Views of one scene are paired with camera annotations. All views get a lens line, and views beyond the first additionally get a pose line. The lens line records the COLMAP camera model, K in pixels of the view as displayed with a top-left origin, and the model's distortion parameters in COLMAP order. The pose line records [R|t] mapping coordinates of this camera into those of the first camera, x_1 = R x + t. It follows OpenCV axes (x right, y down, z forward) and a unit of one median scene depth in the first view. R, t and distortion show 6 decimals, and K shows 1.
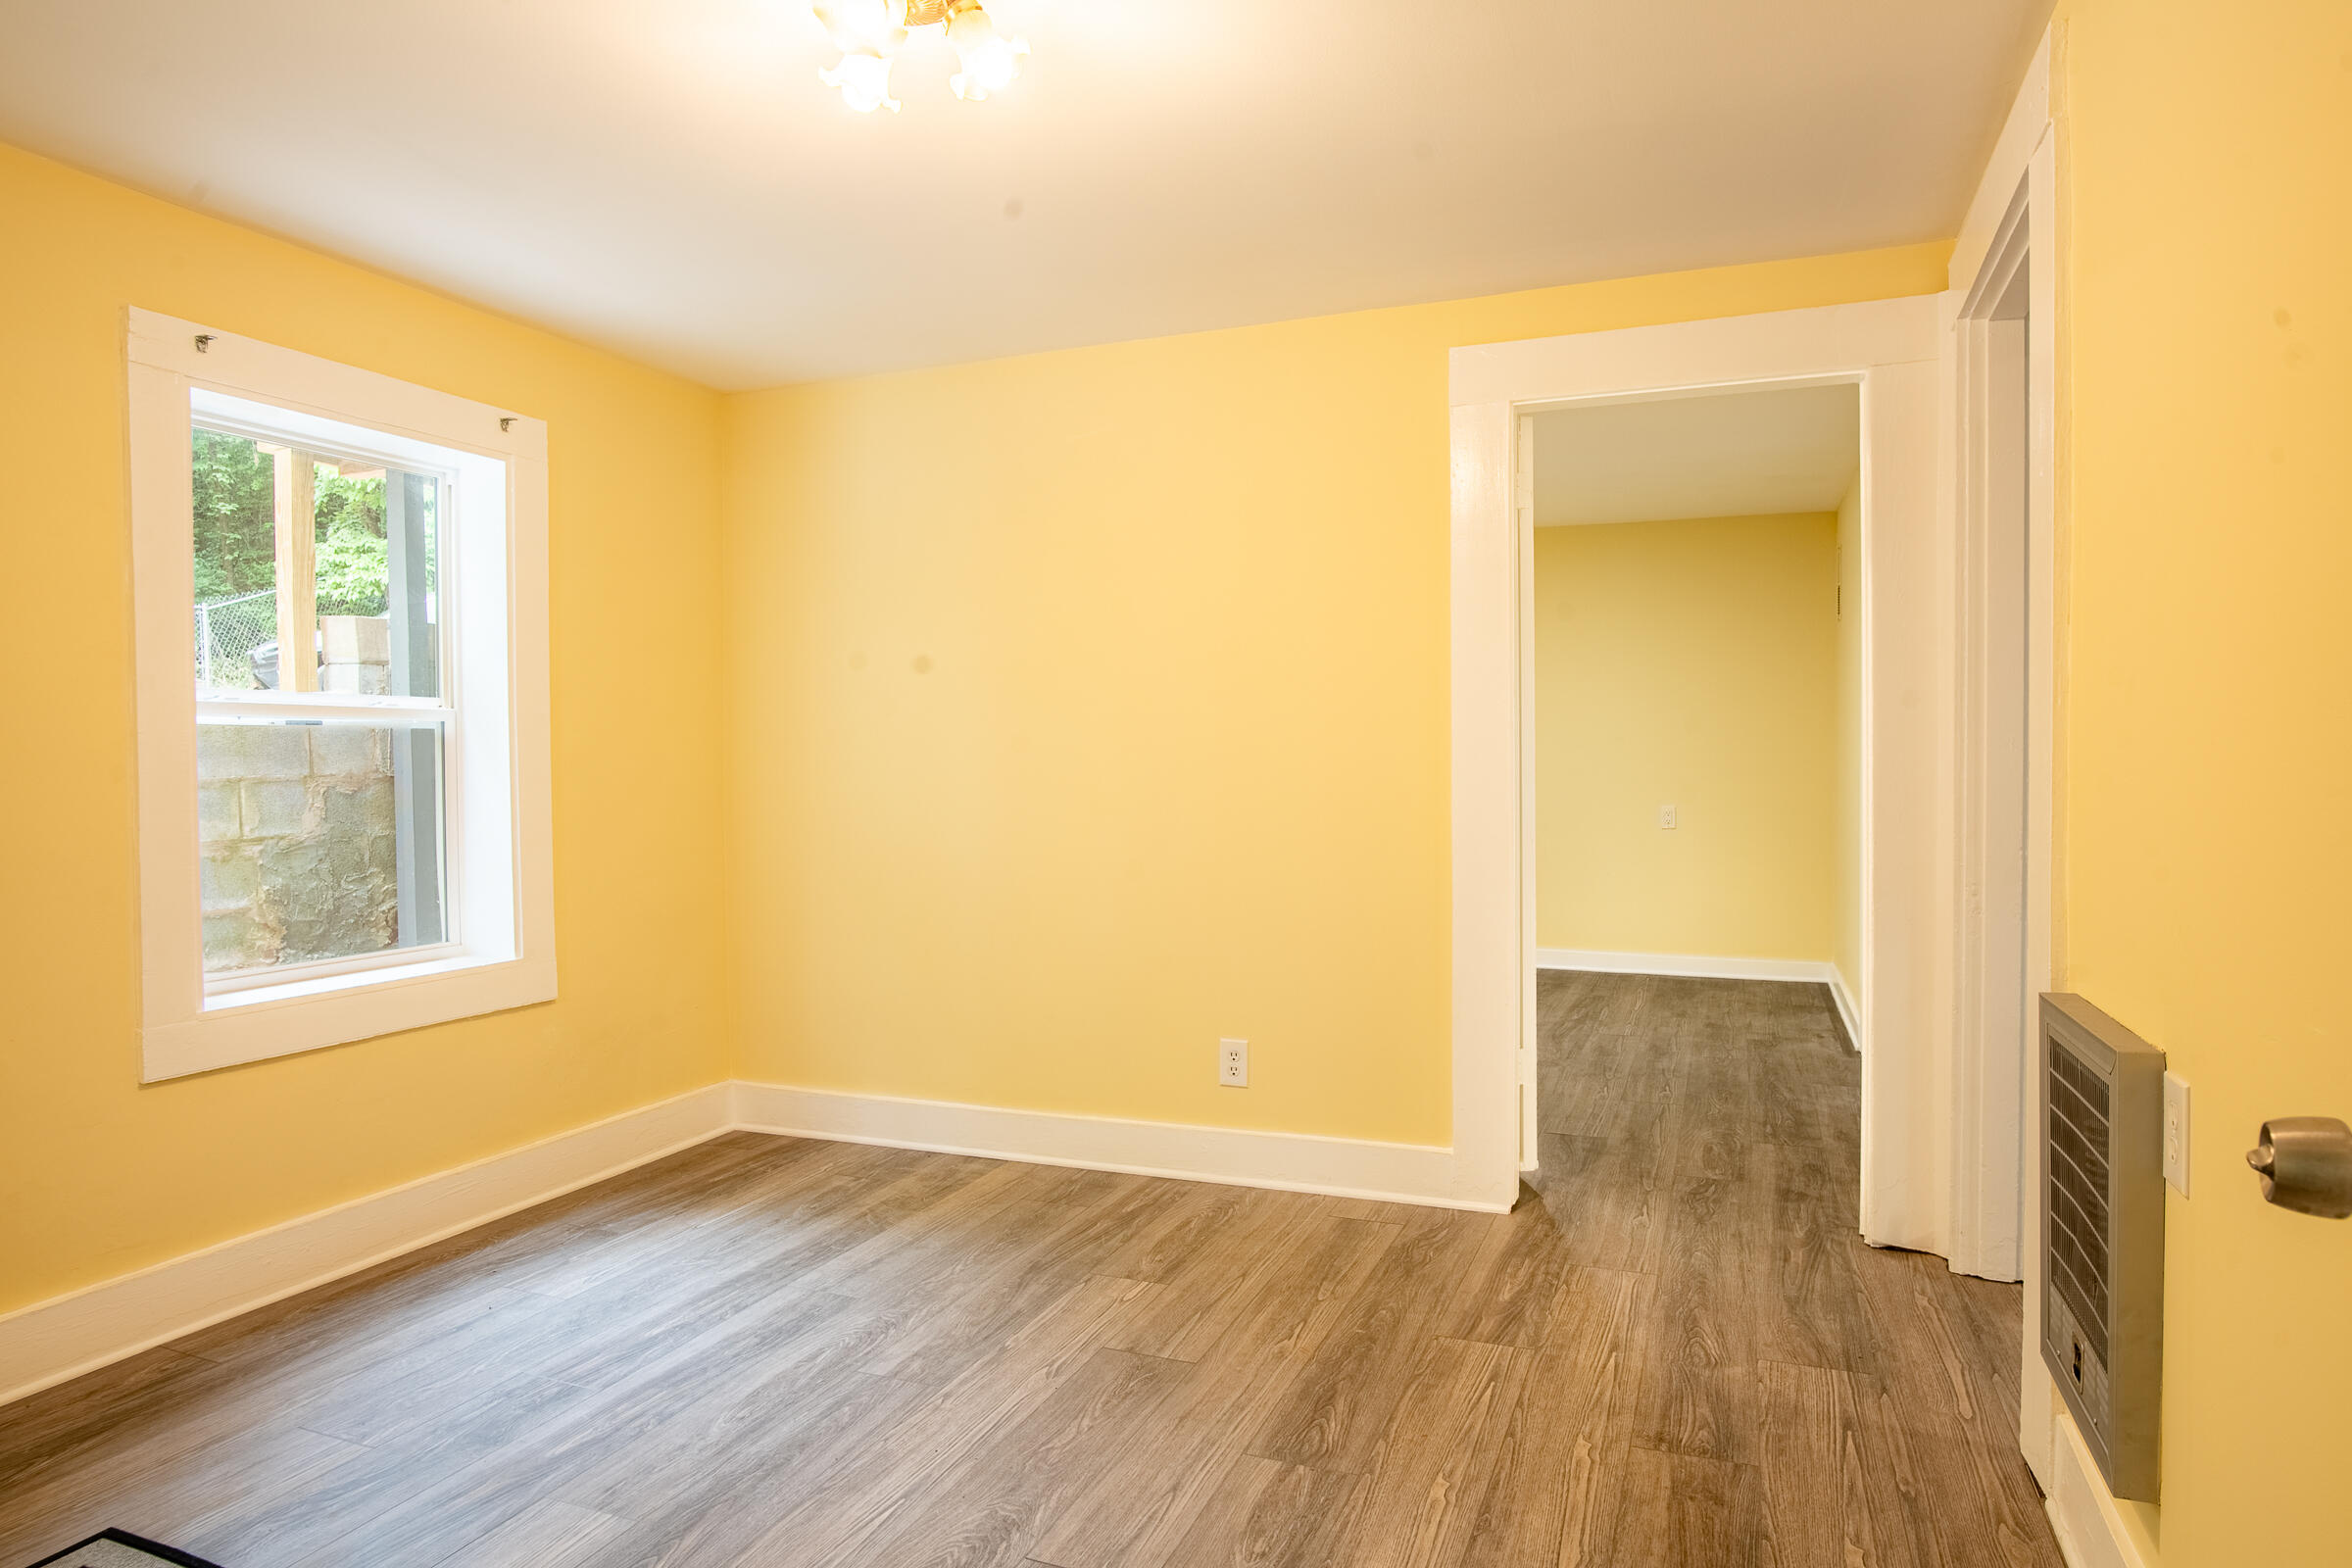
lens RADIAL K [[1368.0, 0, 1183.4], [0, 1368.0, 787.7], [0, 0, 1]] dist [-0.034099, 0.014859]
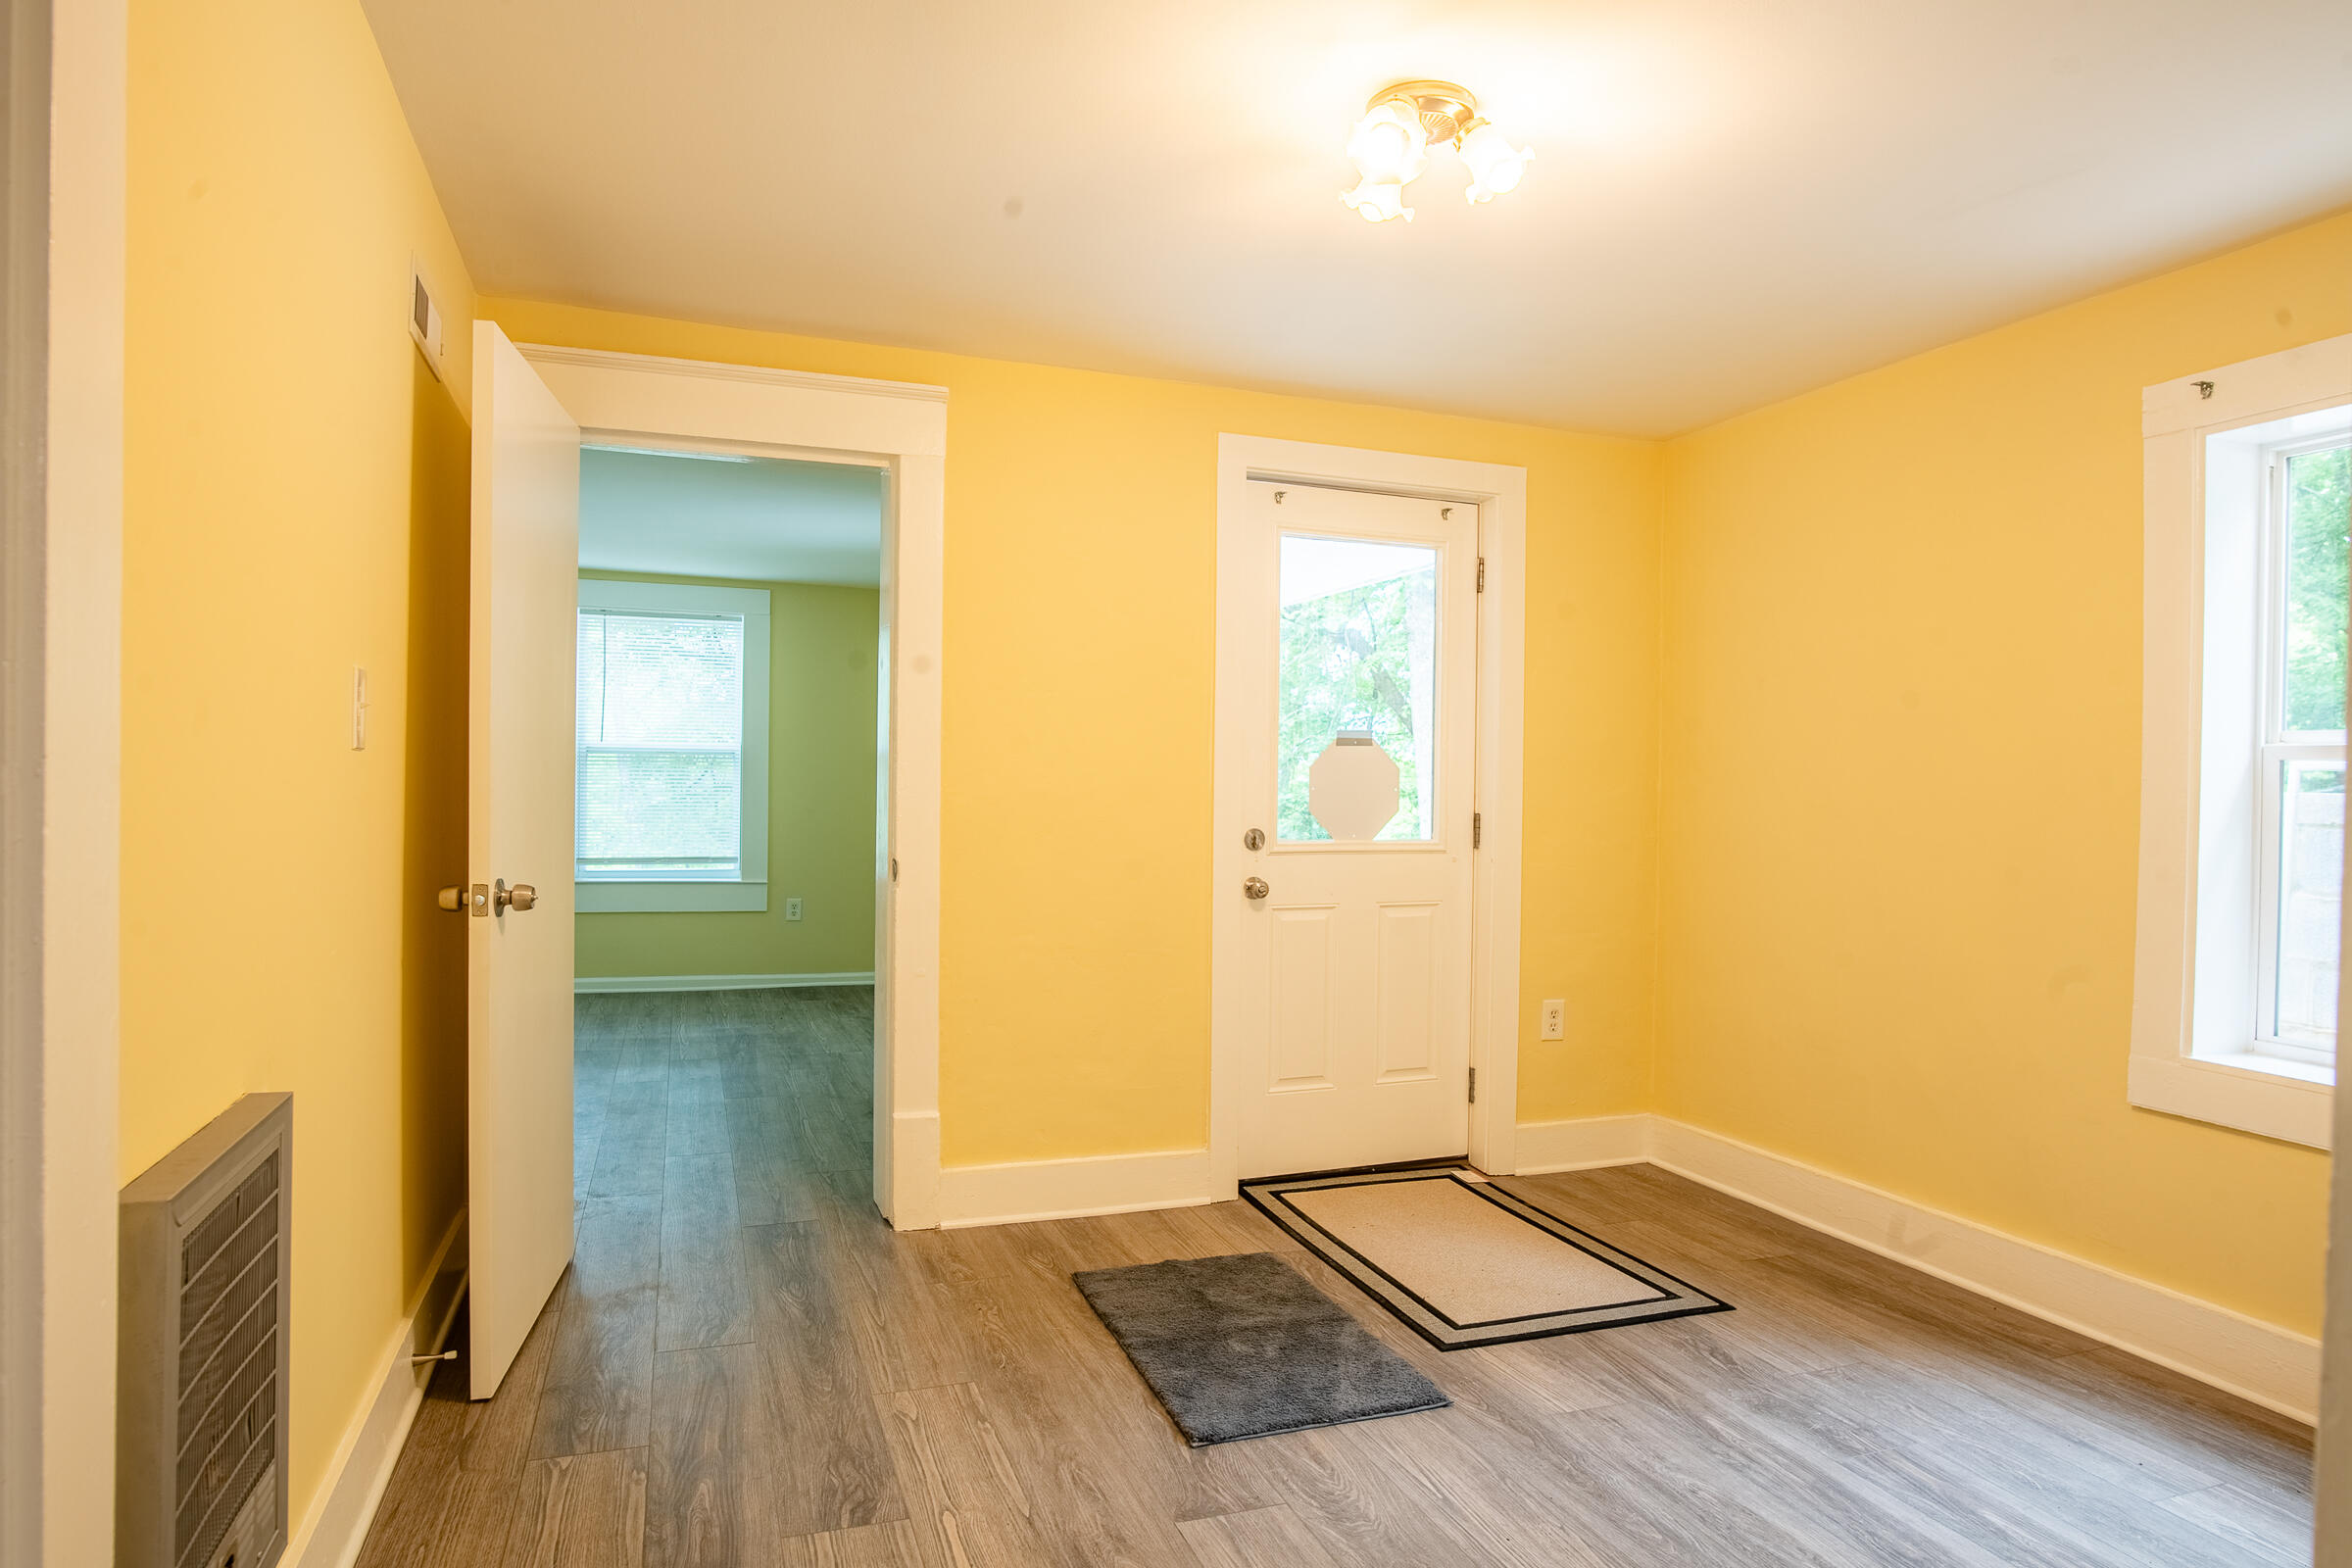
lens RADIAL K [[1368.0, 0, 1183.4], [0, 1368.0, 787.7], [0, 0, 1]] dist [-0.034099, 0.014859]
pose [[-0.741351, -0.001550, -0.671116, 0.529095], [-0.025810, 0.999323, 0.026203, -0.043334], [0.670621, 0.036748, -0.740889, 1.312159]]
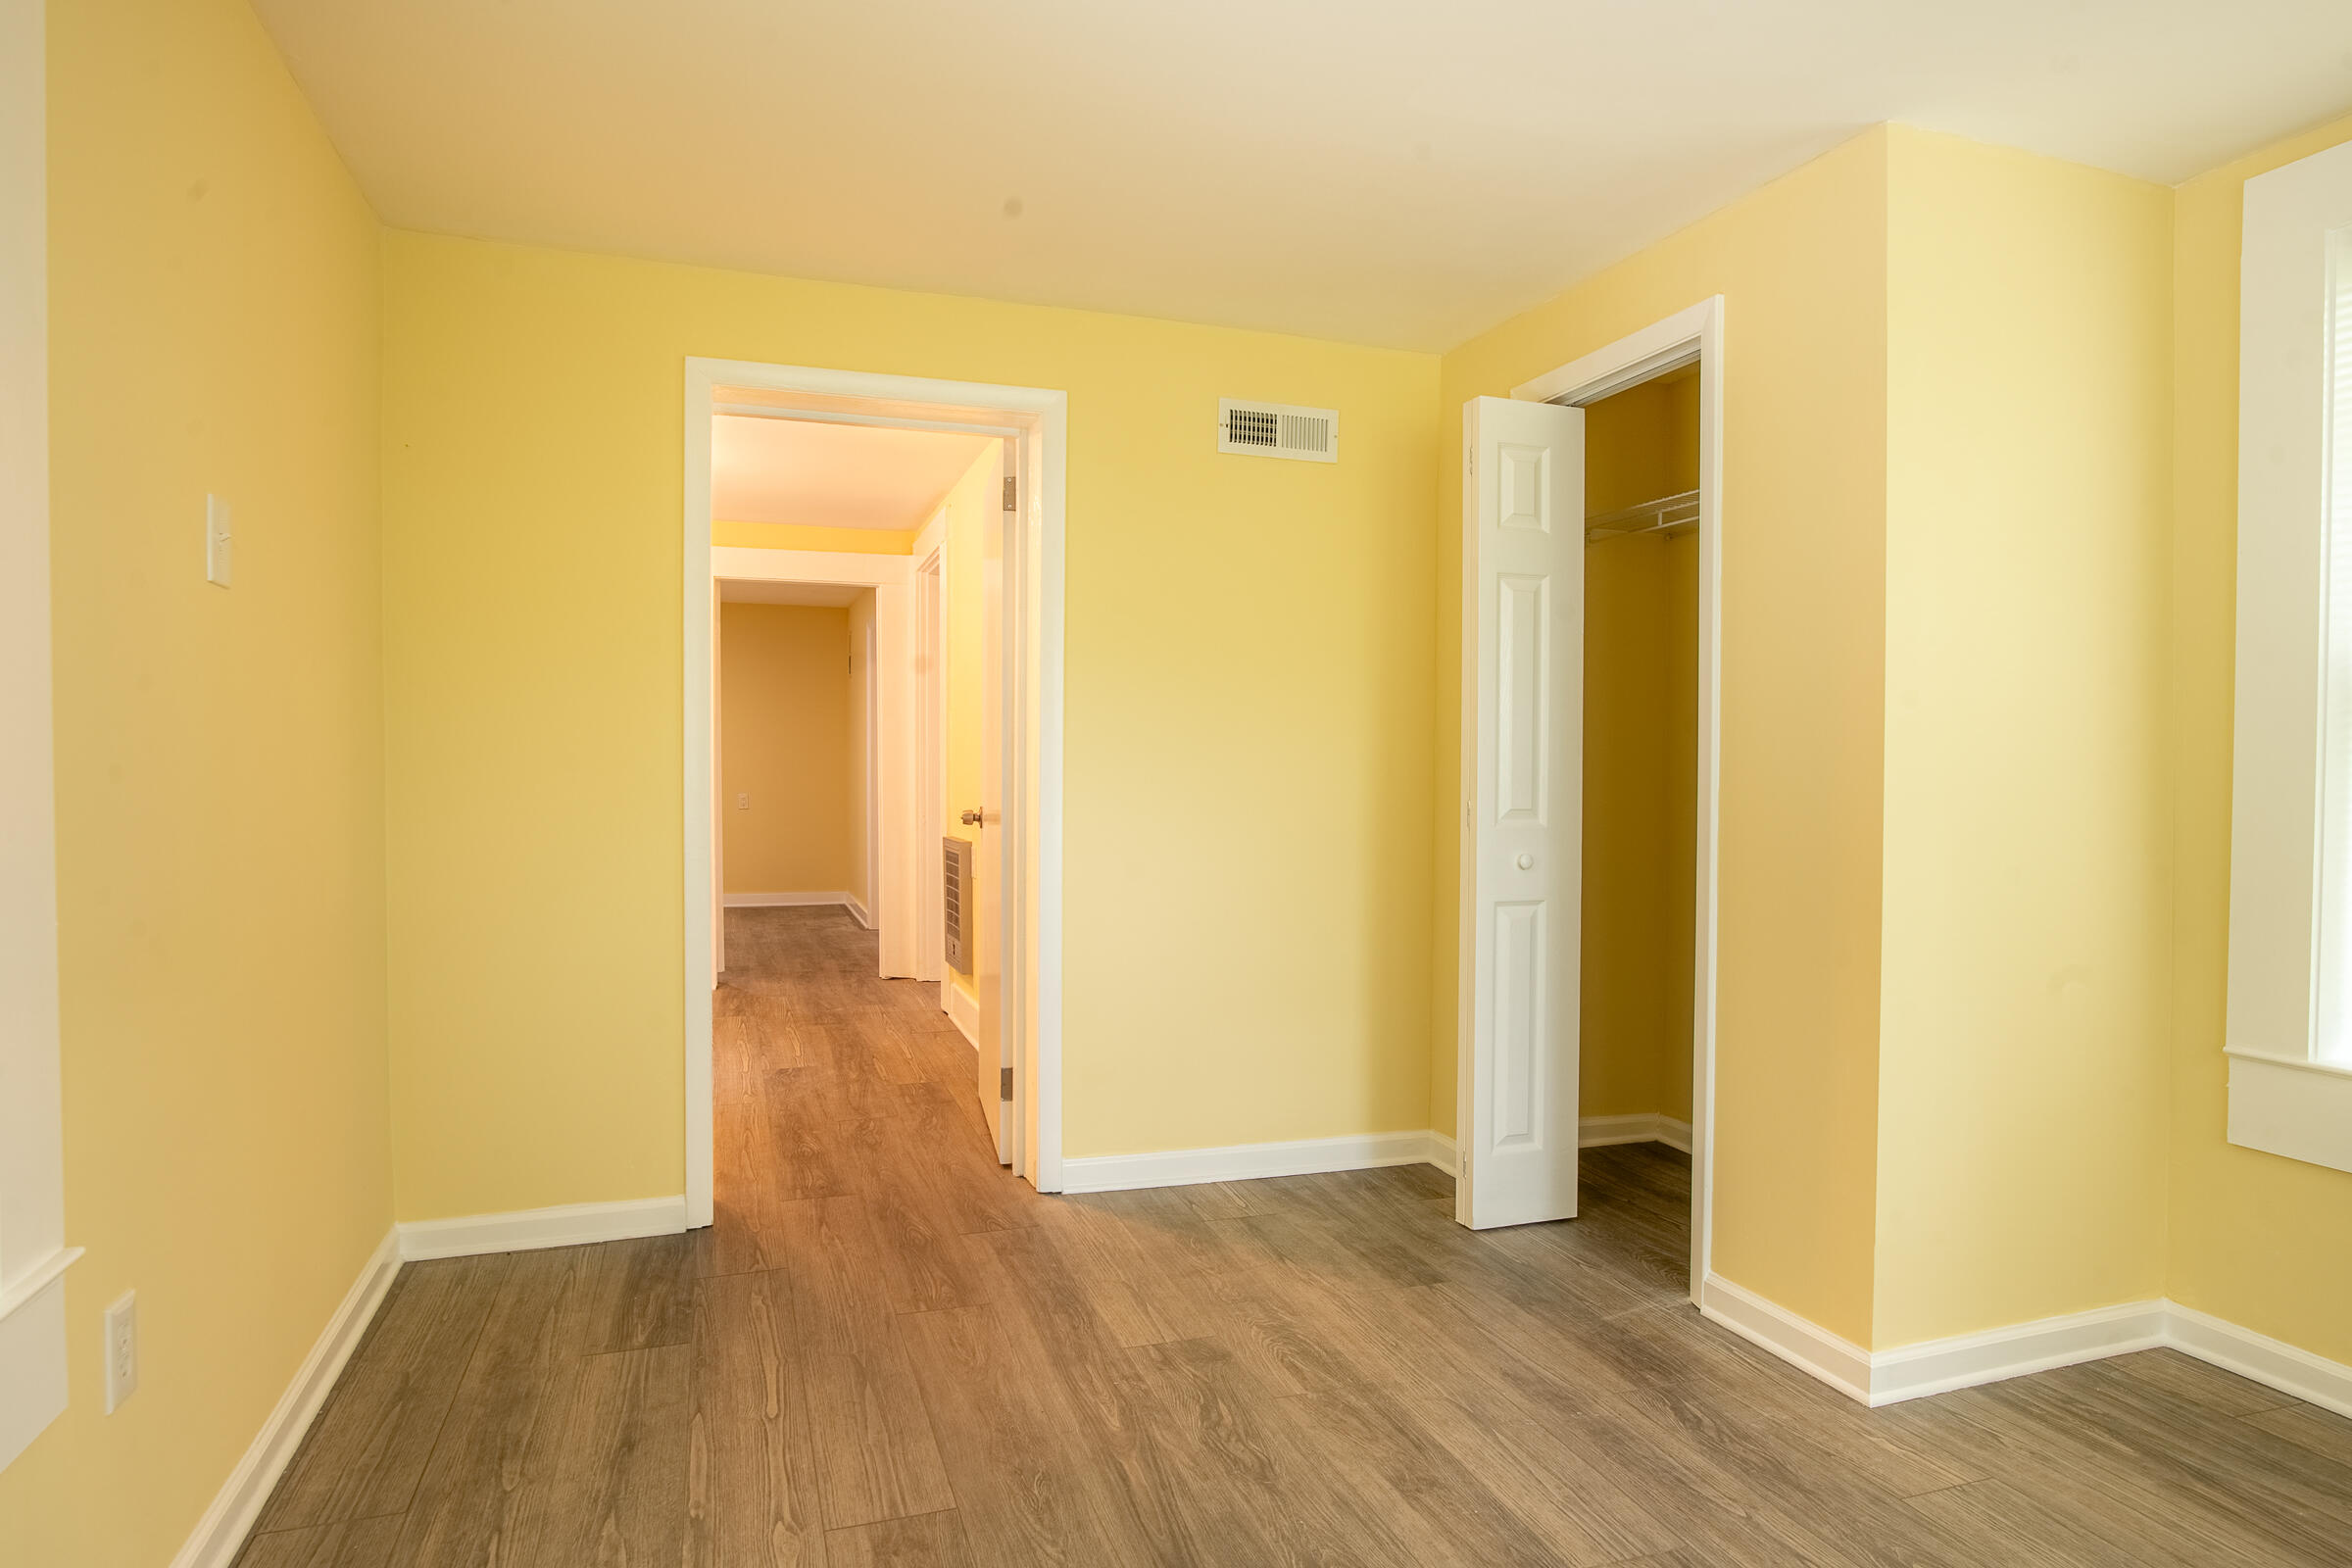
lens RADIAL K [[1368.0, 0, 1183.4], [0, 1368.0, 787.7], [0, 0, 1]] dist [-0.034099, 0.014859]
pose [[0.756997, -0.005247, 0.653397, -0.692168], [0.010297, 0.999939, -0.003900, 0.047788], [-0.653337, 0.009681, 0.757005, -1.210801]]
